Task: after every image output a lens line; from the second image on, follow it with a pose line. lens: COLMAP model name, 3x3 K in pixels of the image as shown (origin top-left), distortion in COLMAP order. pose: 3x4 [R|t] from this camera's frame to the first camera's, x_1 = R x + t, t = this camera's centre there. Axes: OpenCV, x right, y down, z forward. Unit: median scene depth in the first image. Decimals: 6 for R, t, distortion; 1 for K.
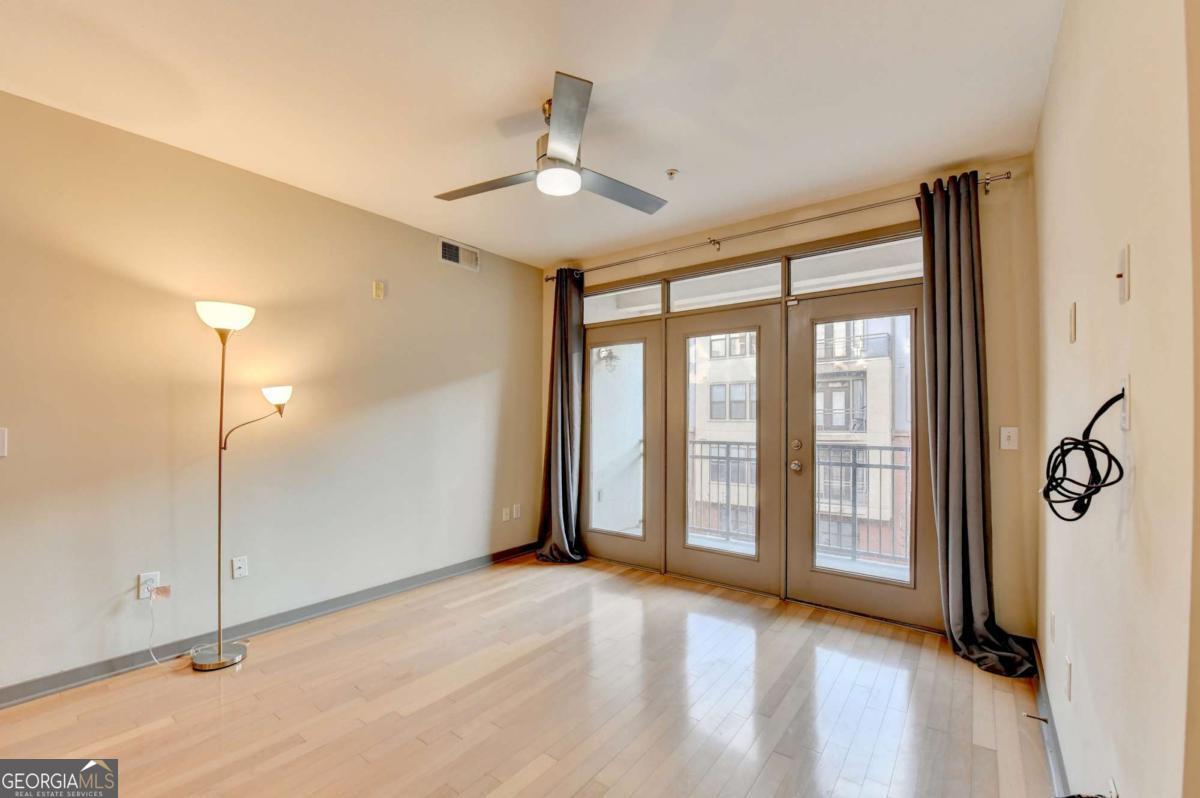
lens RADIAL K [[492.2, 0, 603.6], [0, 492.2, 416.8], [0, 0, 1]] dist [-0.014364, -0.002118]
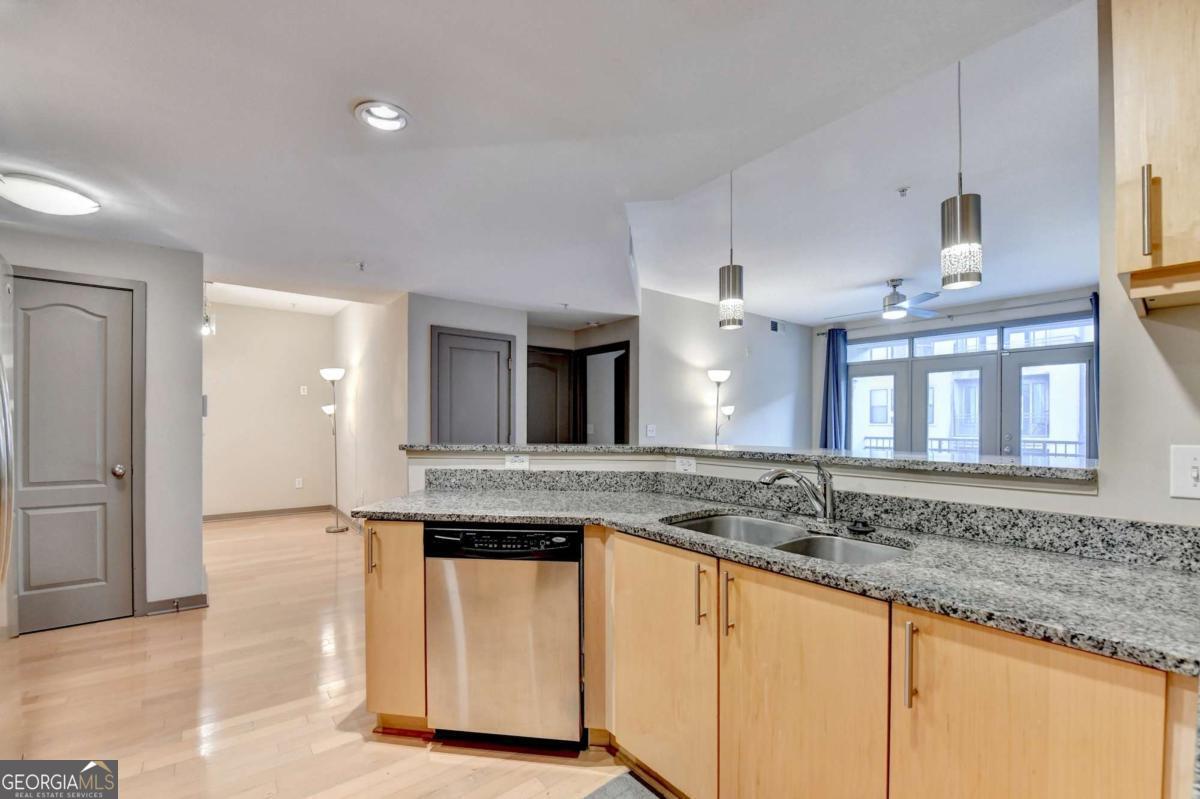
lens RADIAL K [[498.3, 0, 591.7], [0, 498.3, 424.4], [0, 0, 1]] dist [-0.019603, -0.001060]
pose [[0.967444, 0.002965, -0.253067, -0.481855], [-0.001085, 0.999971, 0.007568, 0.000271], [0.253082, -0.007047, 0.967419, -0.851902]]
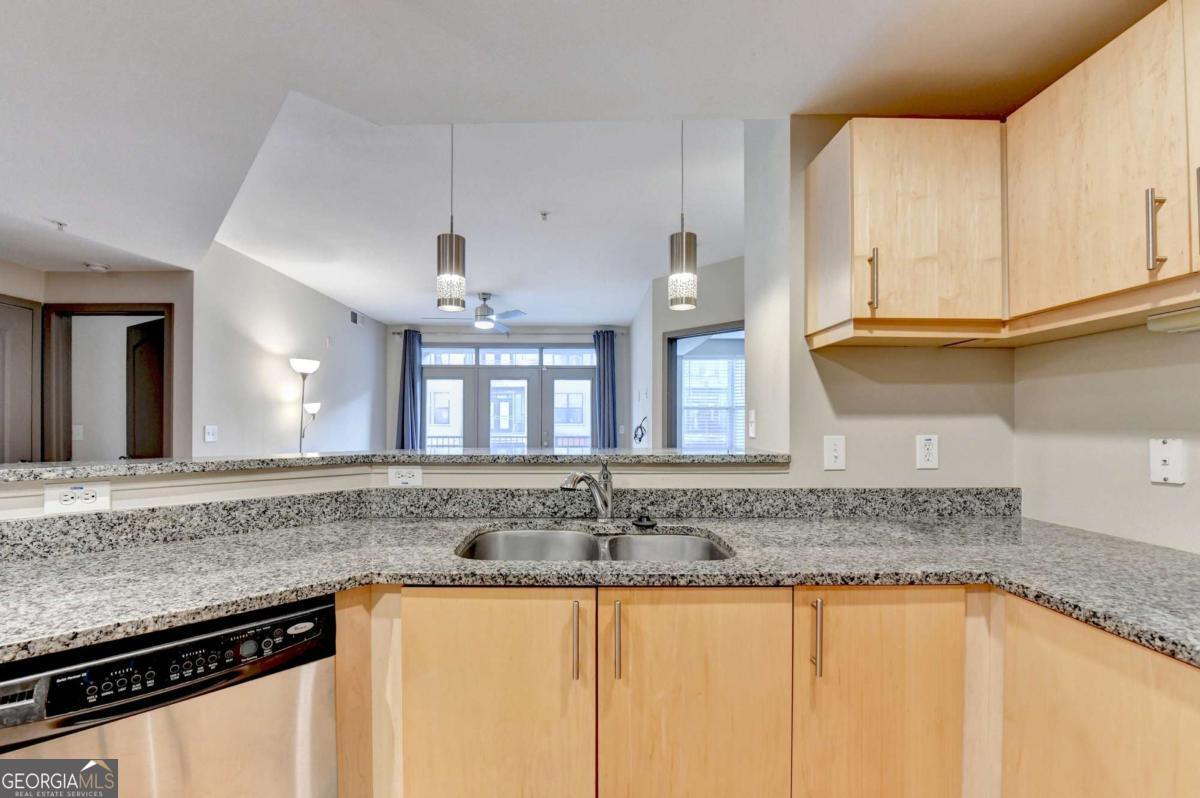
lens RADIAL K [[492.2, 0, 583.2], [0, 492.2, 419.6], [0, 0, 1]] dist [-0.014364, -0.002118]
pose [[0.794857, 0.006022, 0.606767, -0.671721], [-0.003422, 0.999979, -0.005441, 0.002726], [-0.606787, 0.002249, 0.794861, -0.702775]]
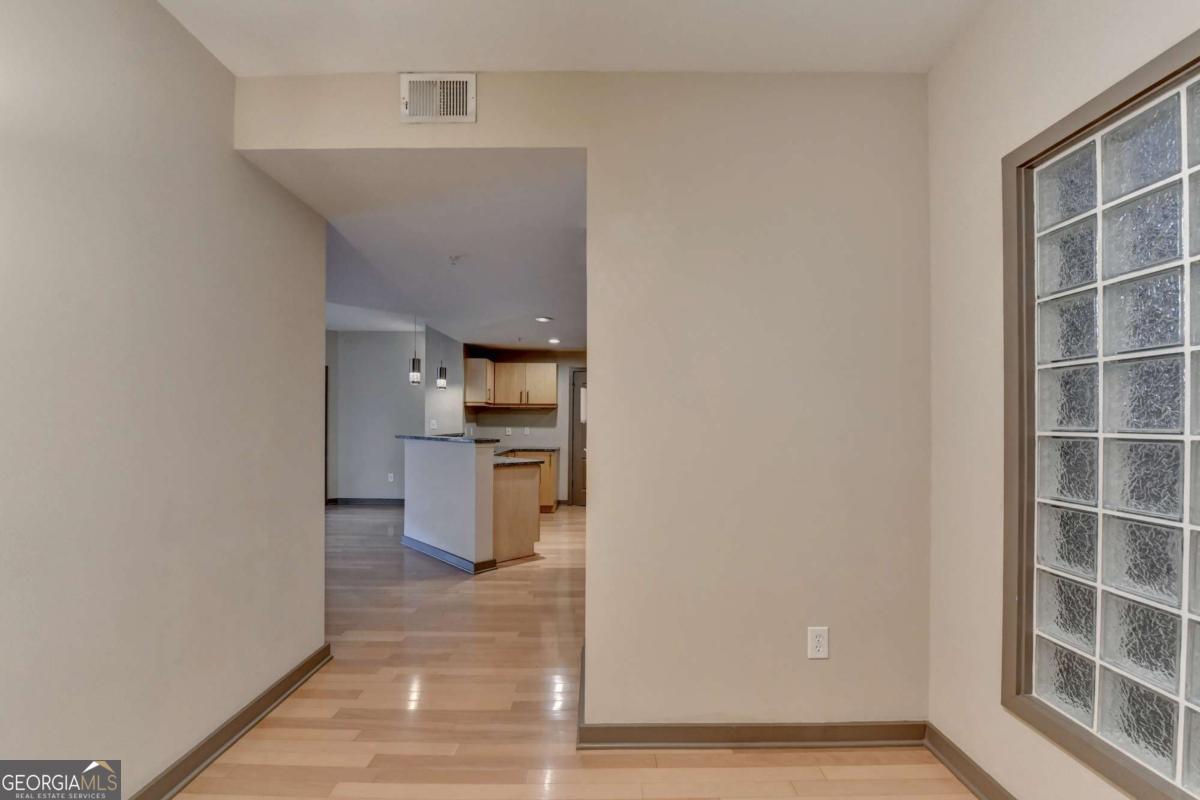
lens RADIAL K [[498.3, 0, 622.2], [0, 498.3, 422.2], [0, 0, 1]] dist [-0.019603, -0.001060]
pose [[-0.648967, -0.002807, 0.760811, -1.964550], [-0.008811, 0.999954, -0.003826, -0.004433], [-0.760766, -0.009187, -0.648962, 0.269571]]
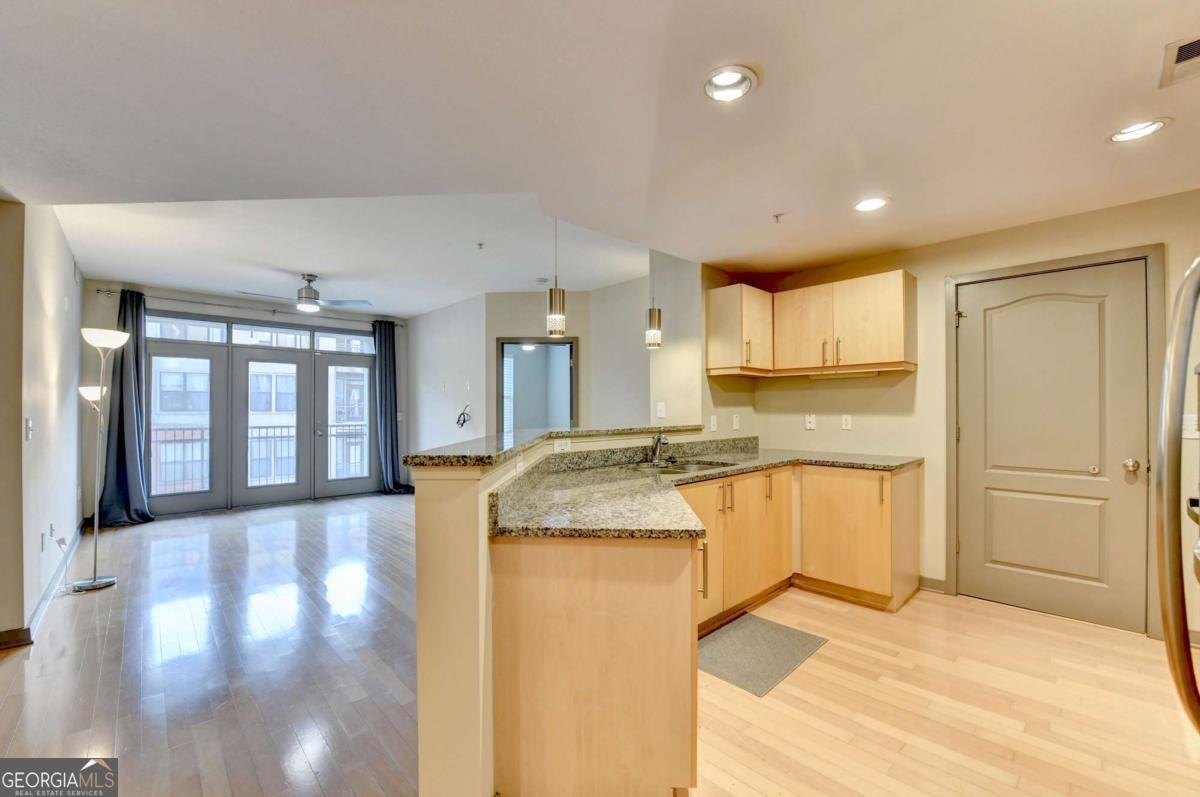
lens RADIAL K [[492.2, 0, 596.9], [0, 492.2, 407.4], [0, 0, 1]] dist [-0.014364, -0.002118]
pose [[0.151078, 0.002448, 0.988519, -1.233985], [0.001135, 0.999996, -0.002650, 0.000044], [-0.988521, 0.001522, 0.151074, -0.395288]]
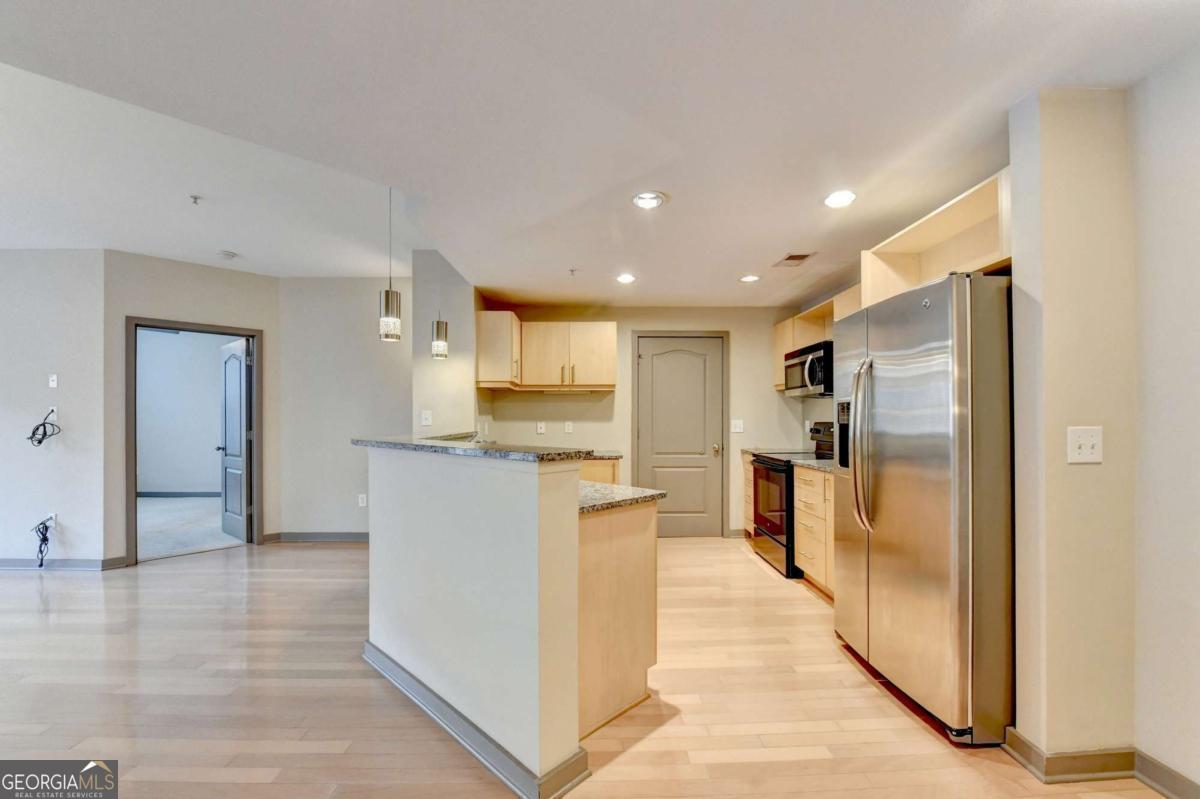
lens RADIAL K [[498.3, 0, 615.2], [0, 498.3, 413.8], [0, 0, 1]] dist [-0.019603, -0.001060]
pose [[-0.650616, 0.007833, 0.759367, -1.267725], [0.001203, 0.999956, -0.009284, 0.003822], [-0.759406, -0.005127, -0.650597, 0.022770]]
